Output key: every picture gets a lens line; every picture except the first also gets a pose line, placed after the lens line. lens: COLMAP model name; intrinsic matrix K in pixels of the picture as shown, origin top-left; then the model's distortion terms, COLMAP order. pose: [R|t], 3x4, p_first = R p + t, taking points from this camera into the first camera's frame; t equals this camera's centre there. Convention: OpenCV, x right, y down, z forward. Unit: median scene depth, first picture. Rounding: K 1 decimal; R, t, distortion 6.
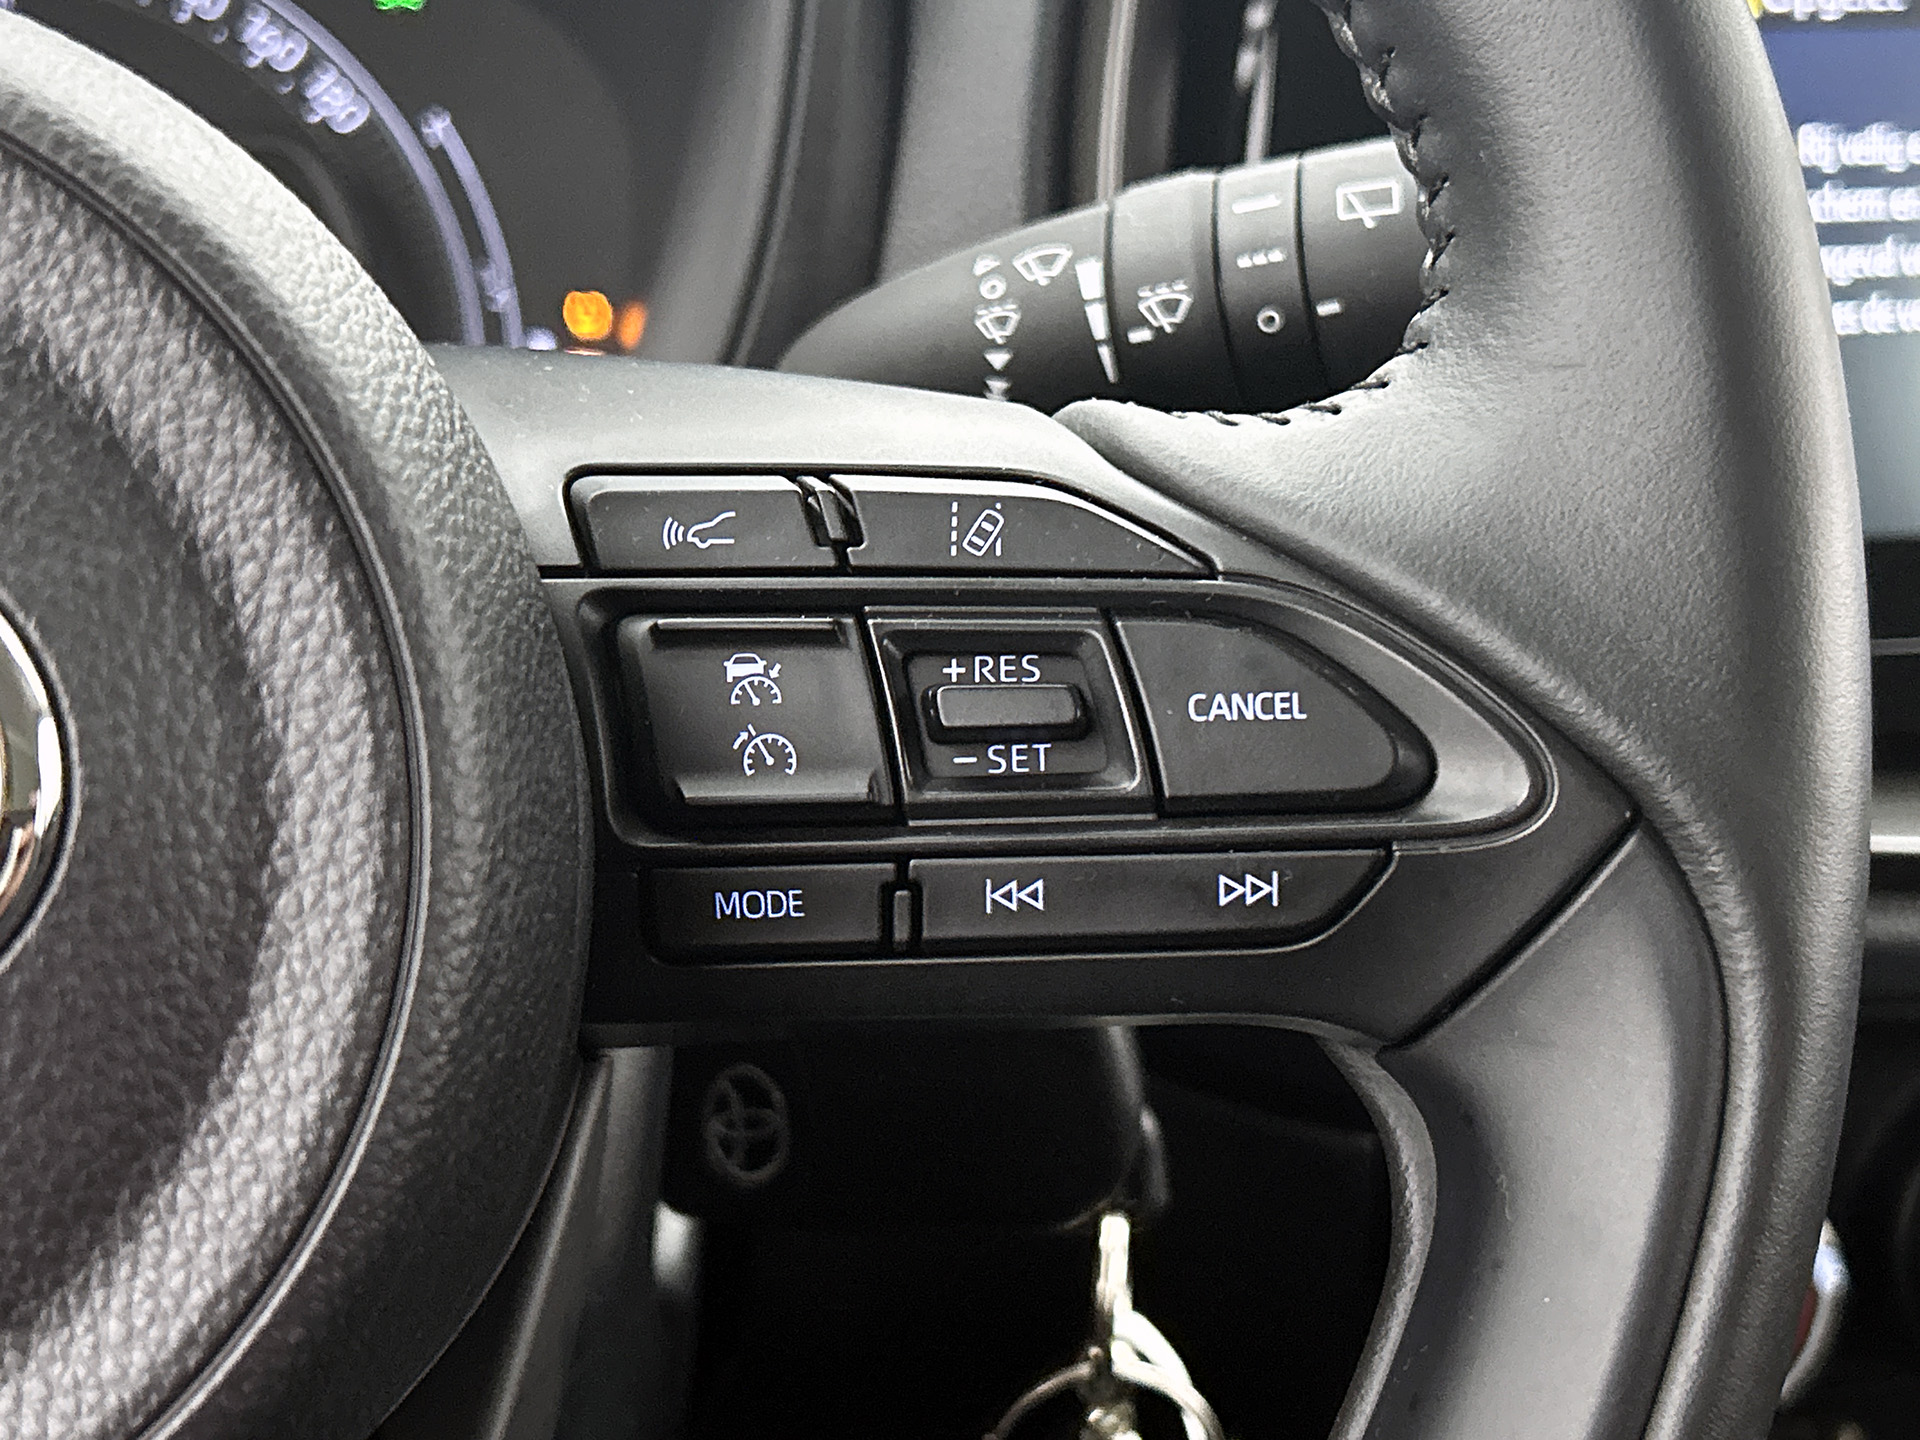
lens RADIAL K [[2734.8, 0, 898.5], [0, 2734.8, 715.9], [0, 0, 1]] dist [0.165174, 0.000000]
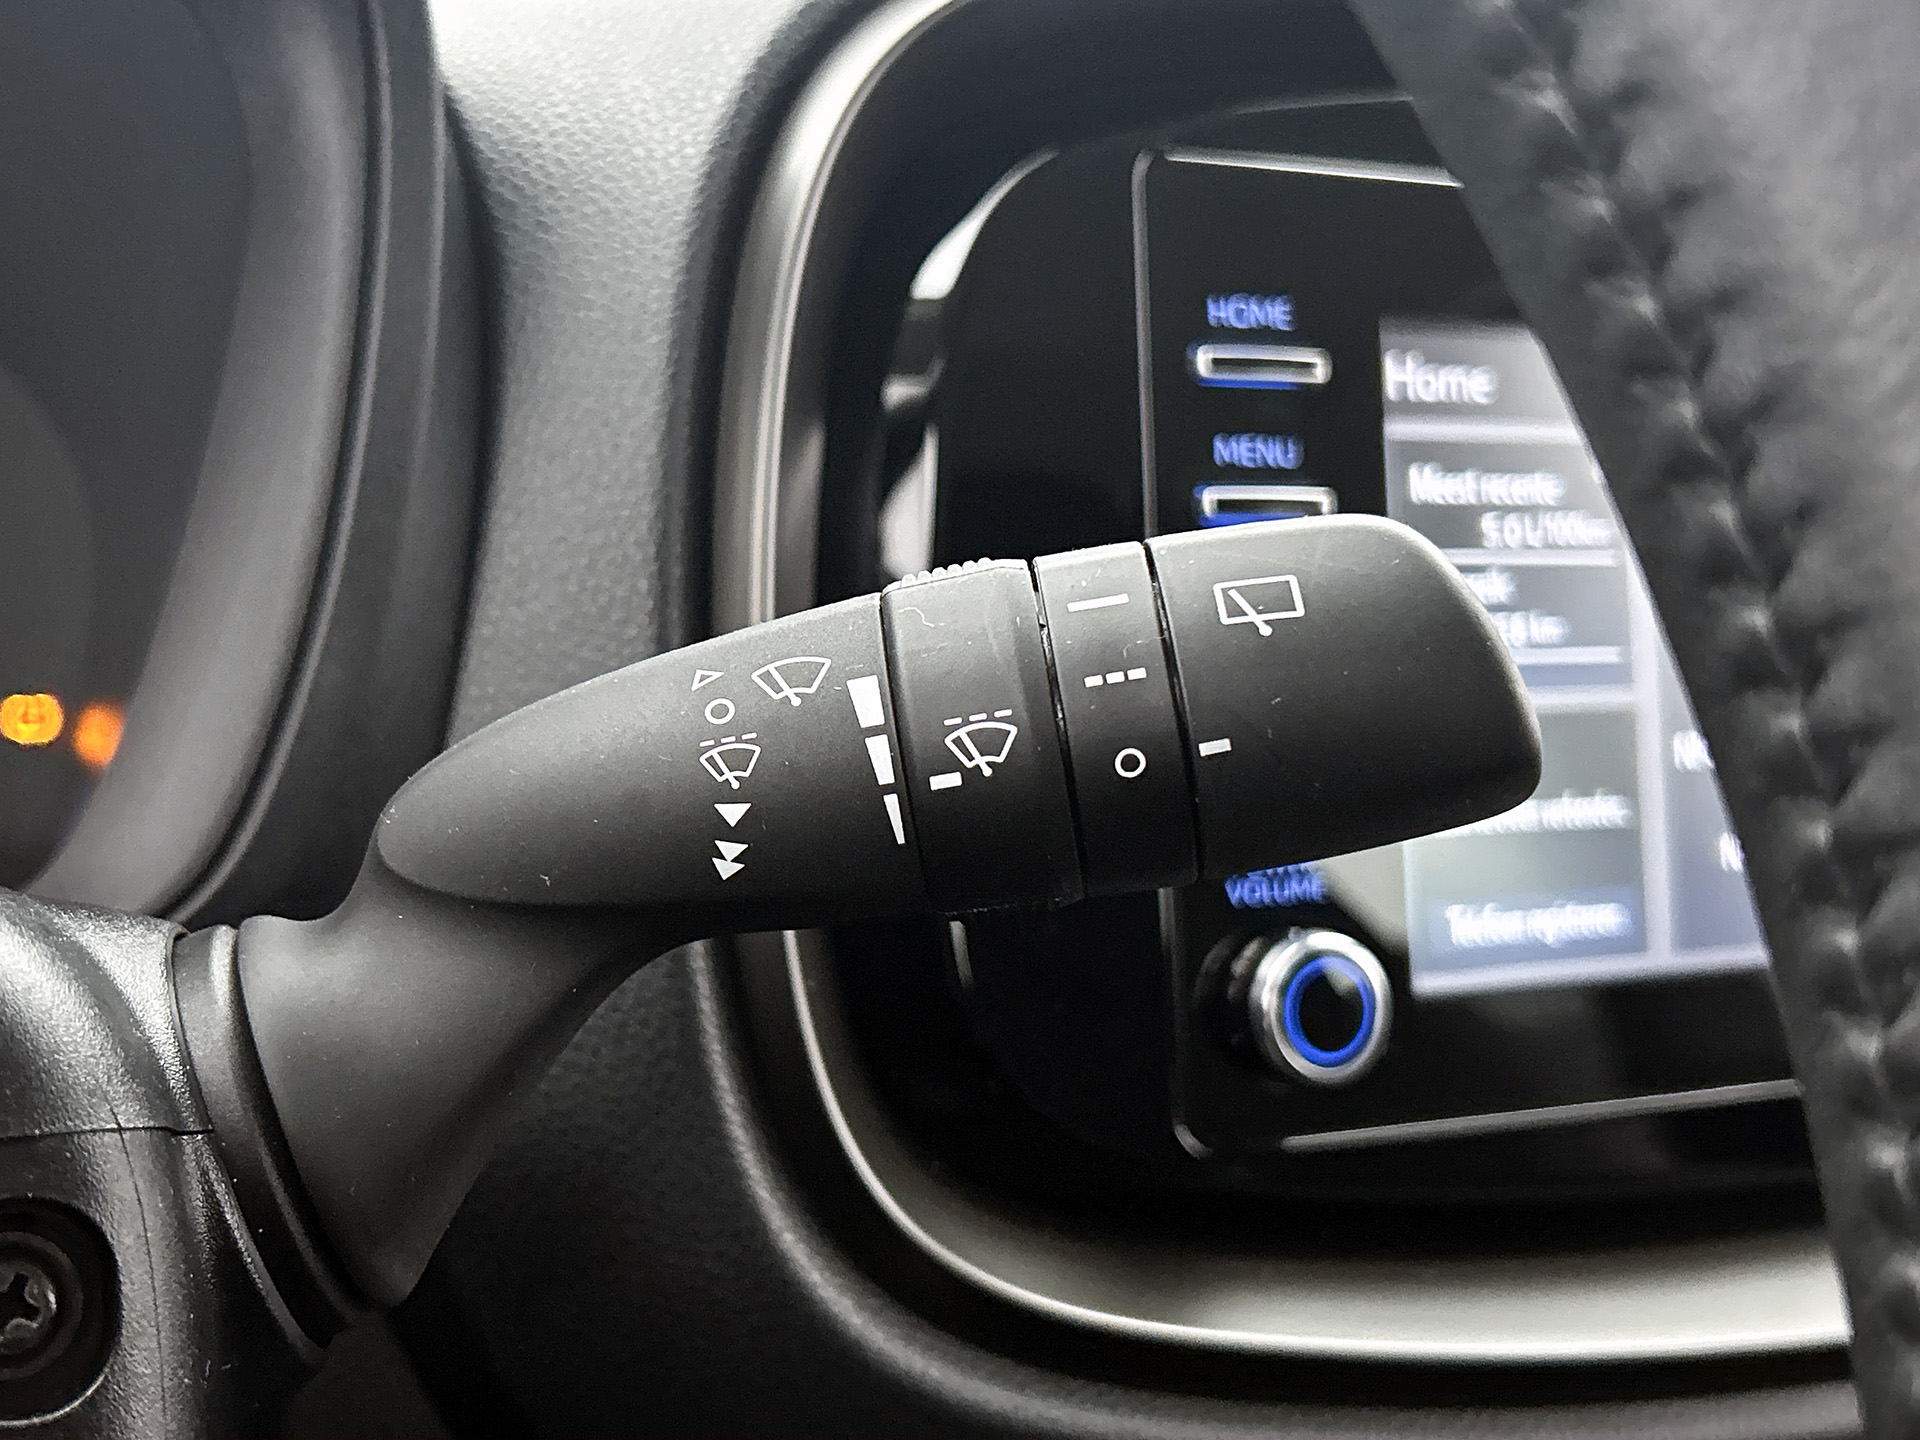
lens RADIAL K [[2406.2, 0, 940.5], [0, 2406.2, 662.4], [0, 0, 1]] dist [0.098752, 0.000000]
pose [[0.961618, 0.010596, 0.274186, -0.106588], [0.031421, 0.988429, -0.148397, -0.102422], [-0.272586, 0.151317, 0.950158, 0.547448]]
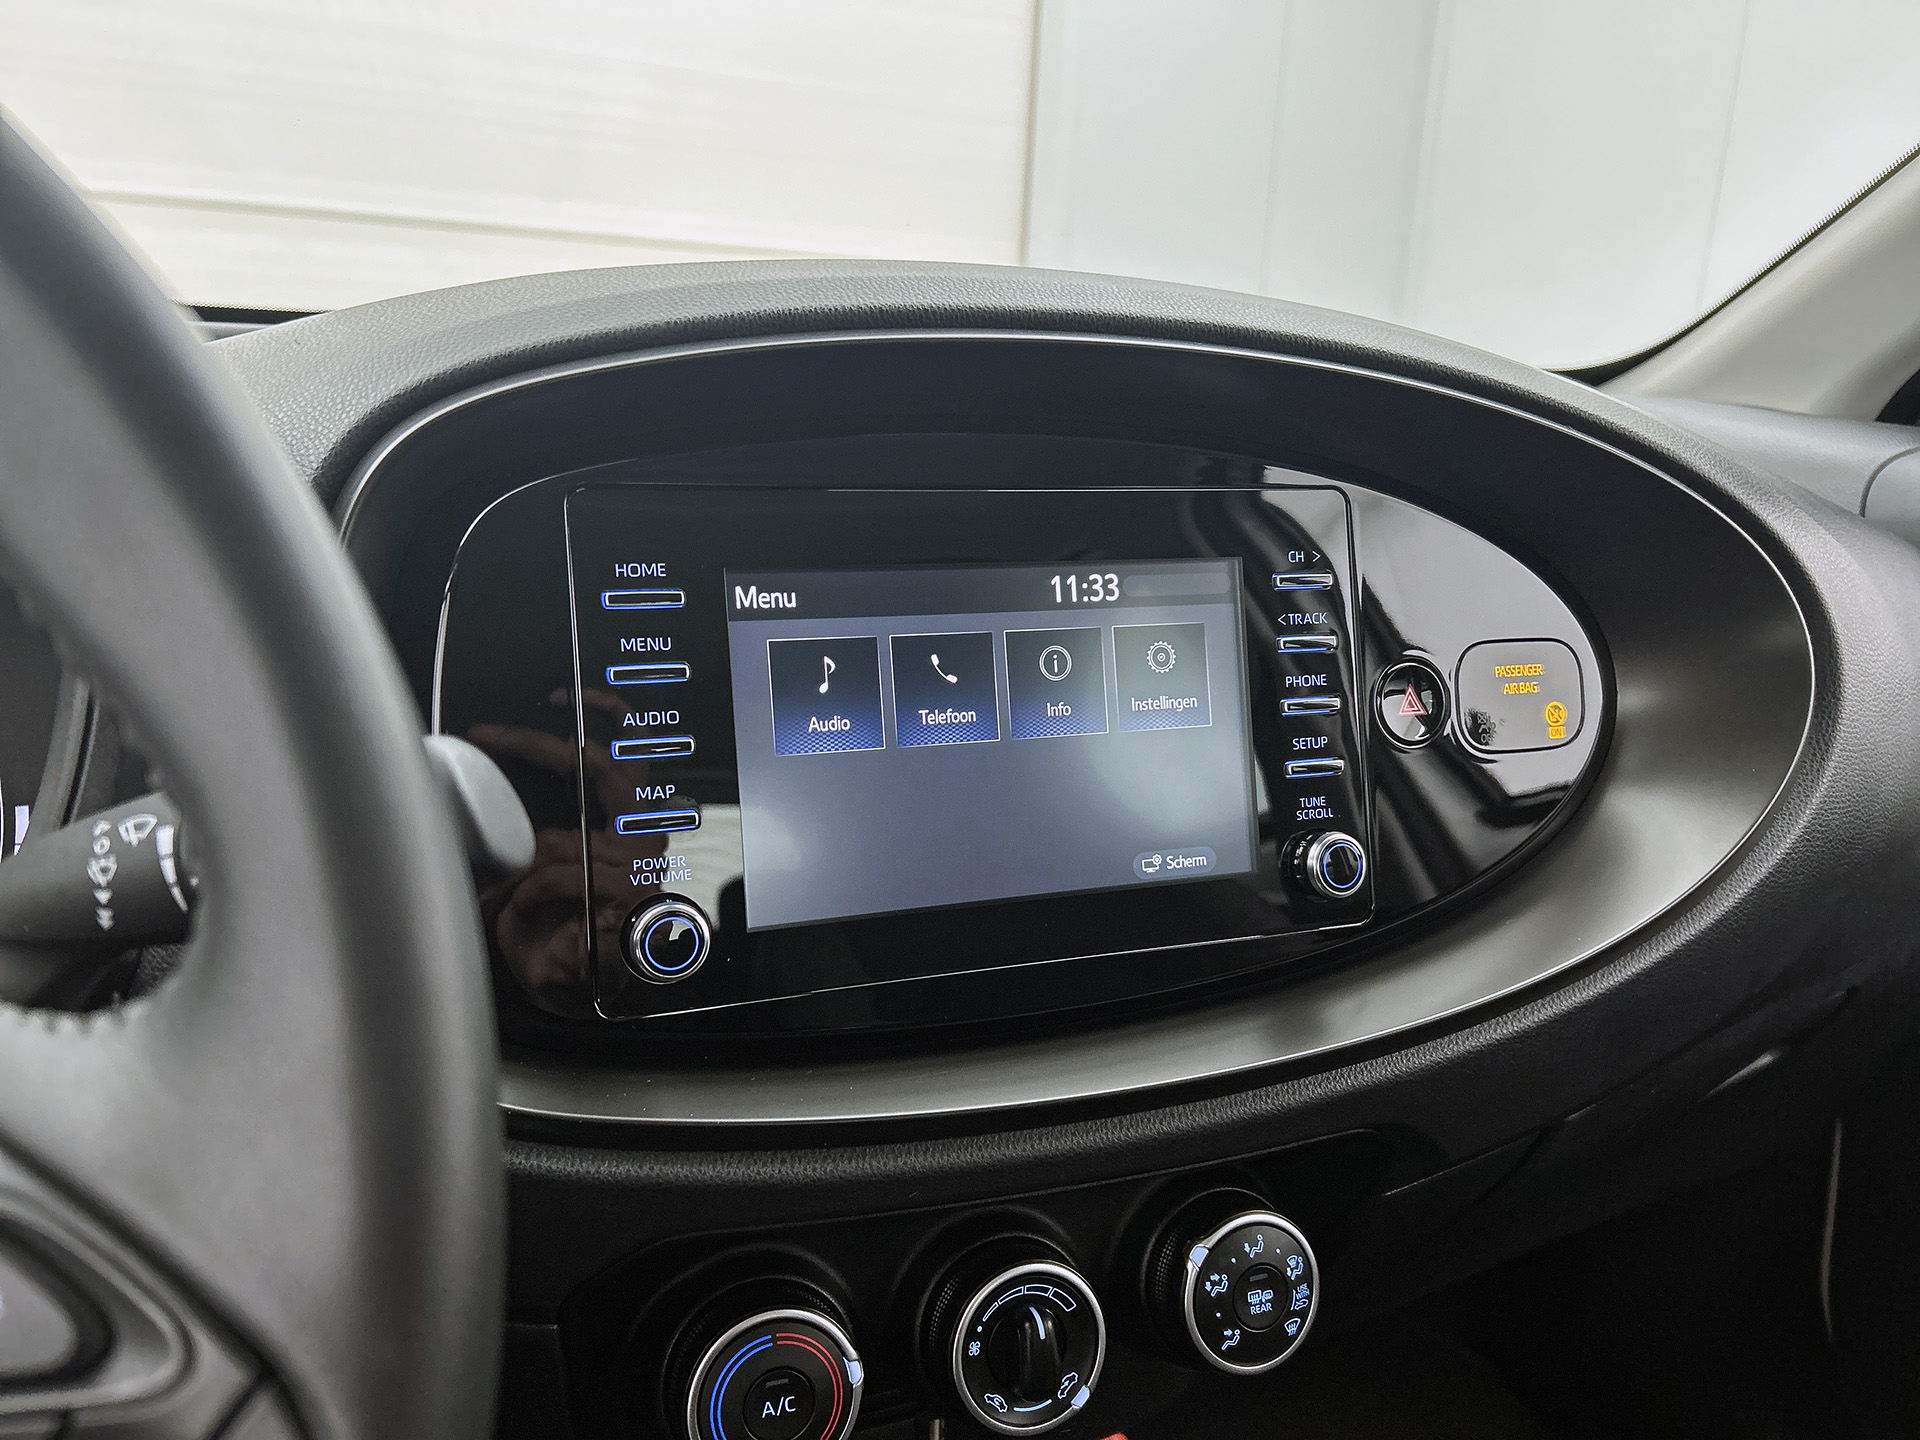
lens RADIAL K [[1452.8, 0, 950.1], [0, 1452.8, 722.9], [0, 0, 1]] dist [0.039340, -0.058747]
pose [[0.979411, -0.024357, 0.200403, 0.421480], [0.043784, 0.994695, -0.093084, -0.174577], [-0.197073, 0.099942, 0.975281, 0.233838]]
